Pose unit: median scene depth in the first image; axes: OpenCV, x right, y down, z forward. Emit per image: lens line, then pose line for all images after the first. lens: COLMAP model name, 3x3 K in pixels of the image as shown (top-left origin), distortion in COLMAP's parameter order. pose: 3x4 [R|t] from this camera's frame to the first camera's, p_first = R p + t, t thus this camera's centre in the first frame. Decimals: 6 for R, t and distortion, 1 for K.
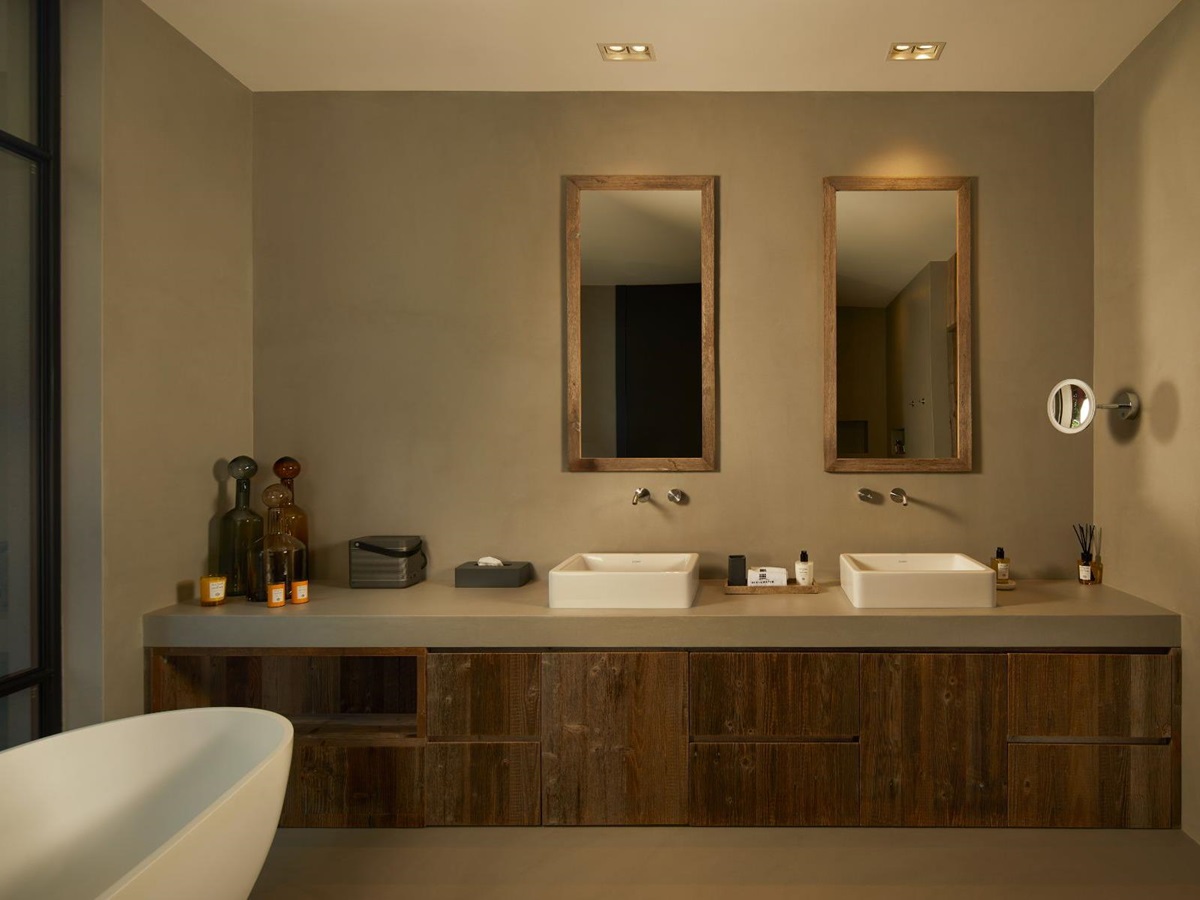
lens RADIAL K [[654.3, 0, 599.8], [0, 654.3, 451.5], [0, 0, 1]] dist [0.001916, -0.000758]
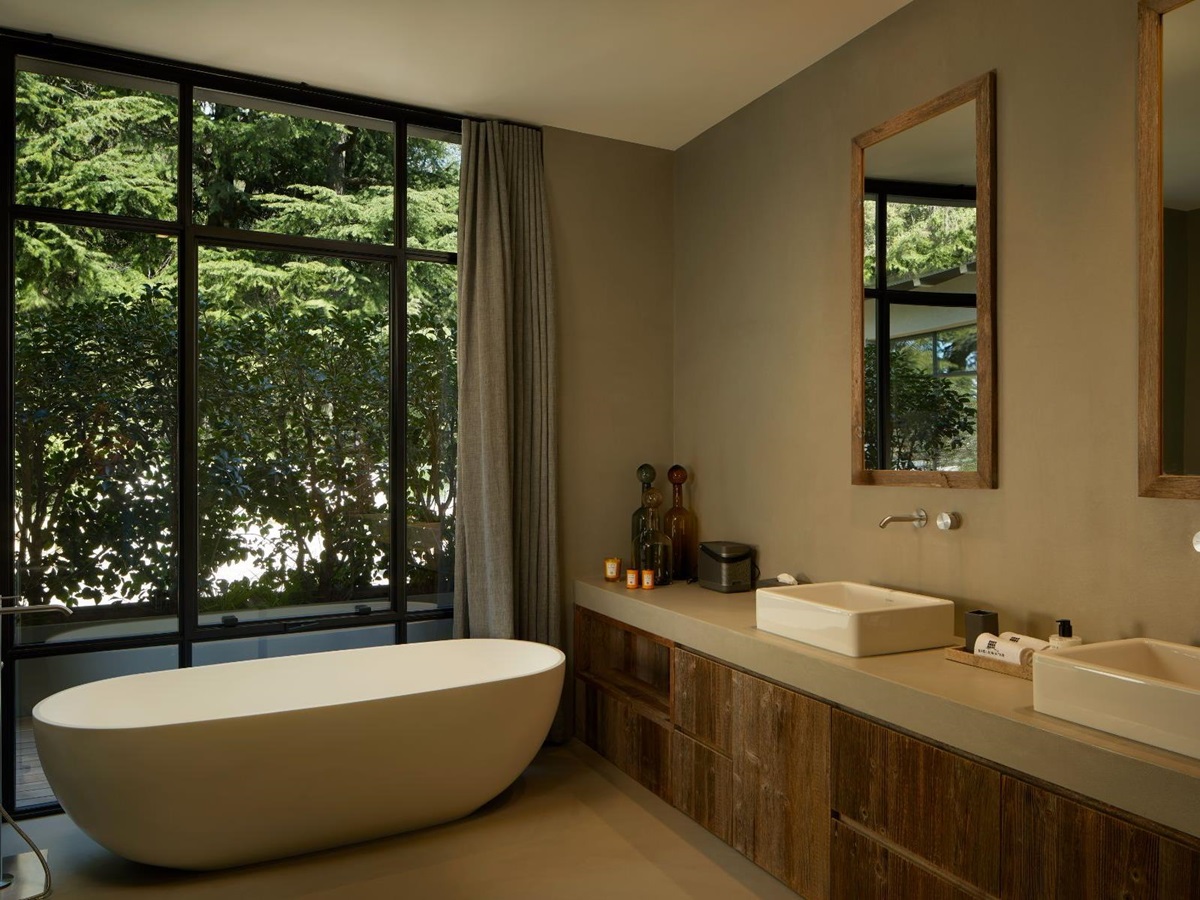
lens RADIAL K [[843.2, 0, 600.3], [0, 843.2, 450.8], [0, 0, 1]] dist [-0.029462, 0.006649]
pose [[0.450878, -0.006904, -0.892559, 0.926280], [-0.004418, 0.999941, -0.009967, -0.001357], [0.892575, 0.008437, 0.450821, 0.261646]]
